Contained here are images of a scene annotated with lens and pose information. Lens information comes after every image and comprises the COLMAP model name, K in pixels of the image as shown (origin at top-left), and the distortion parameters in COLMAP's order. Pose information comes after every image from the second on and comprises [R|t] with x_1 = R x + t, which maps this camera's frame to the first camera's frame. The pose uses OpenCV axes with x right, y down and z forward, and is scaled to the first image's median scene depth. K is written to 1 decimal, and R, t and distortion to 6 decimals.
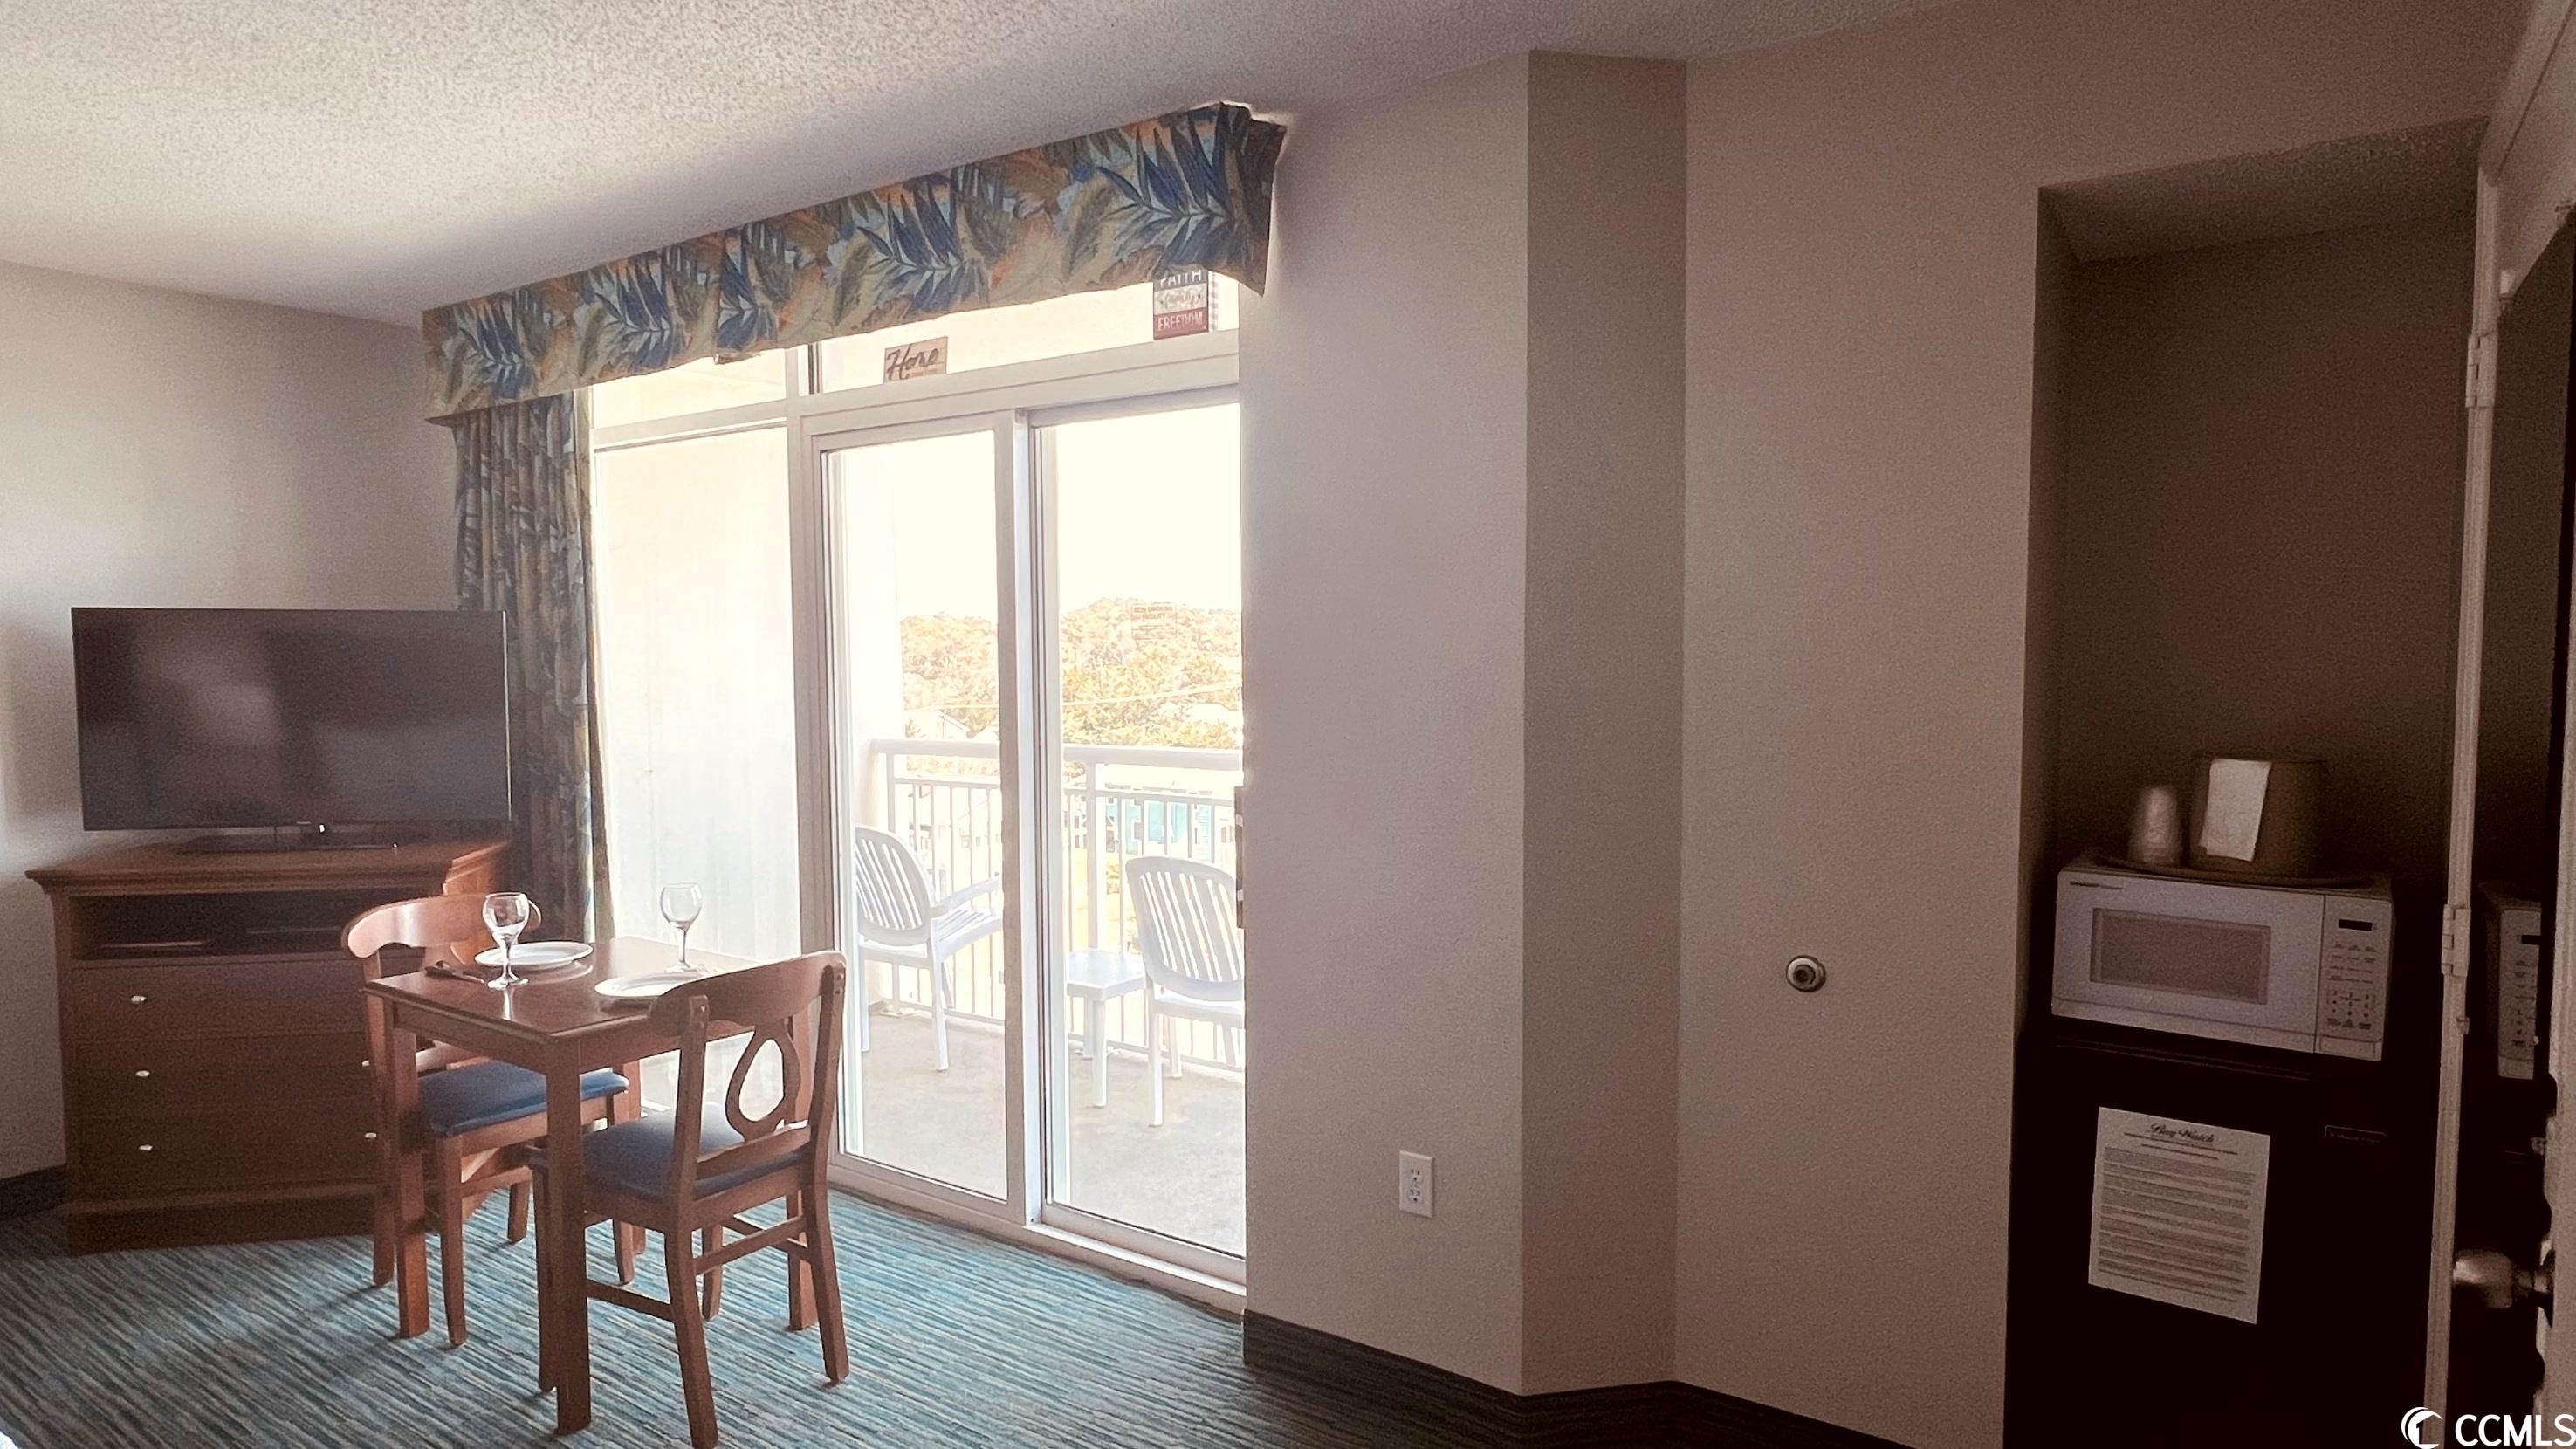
lens RADIAL K [[1458.2, 0, 1289.5], [0, 1458.2, 724.6], [0, 0, 1]] dist [-0.026328, -0.000230]
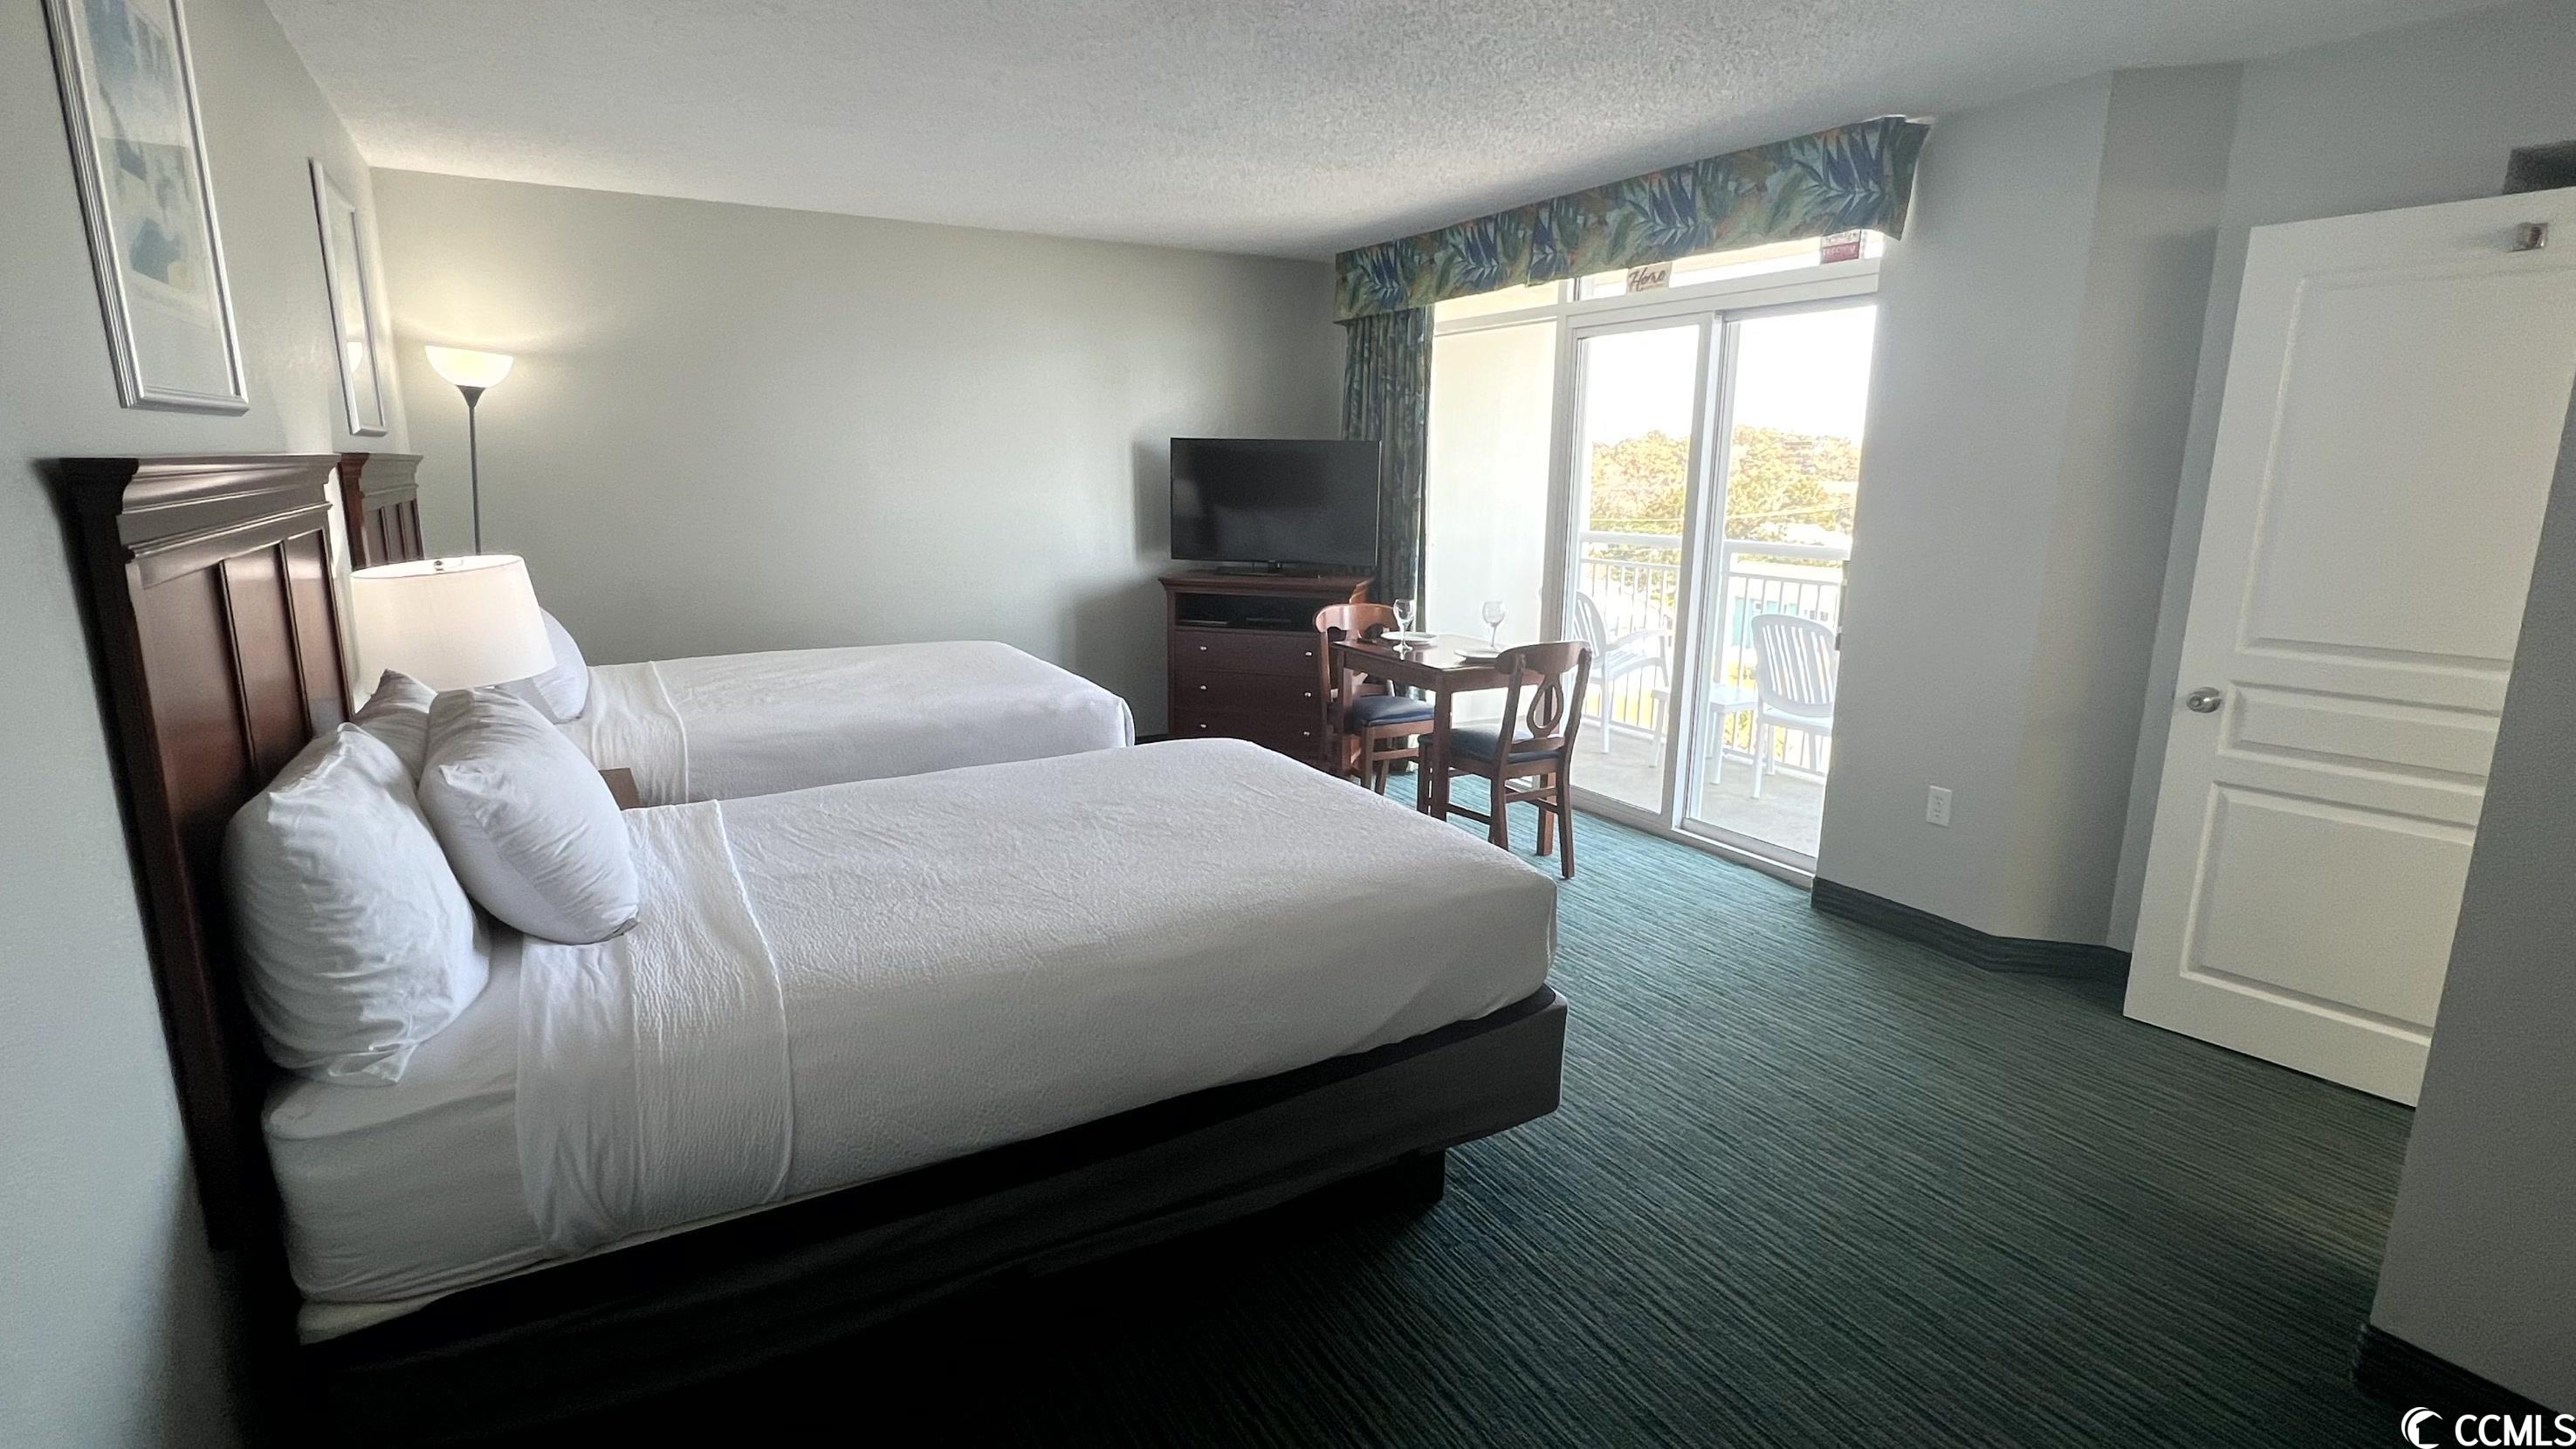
lens RADIAL K [[1235.7, 0, 1281.9], [0, 1235.7, 733.5], [0, 0, 1]] dist [0.000122, -0.000447]
pose [[0.899389, 0.104934, -0.424369, 0.002485], [-0.036587, 0.985425, 0.166127, 0.025528], [0.435616, -0.133886, 0.890120, -0.427376]]
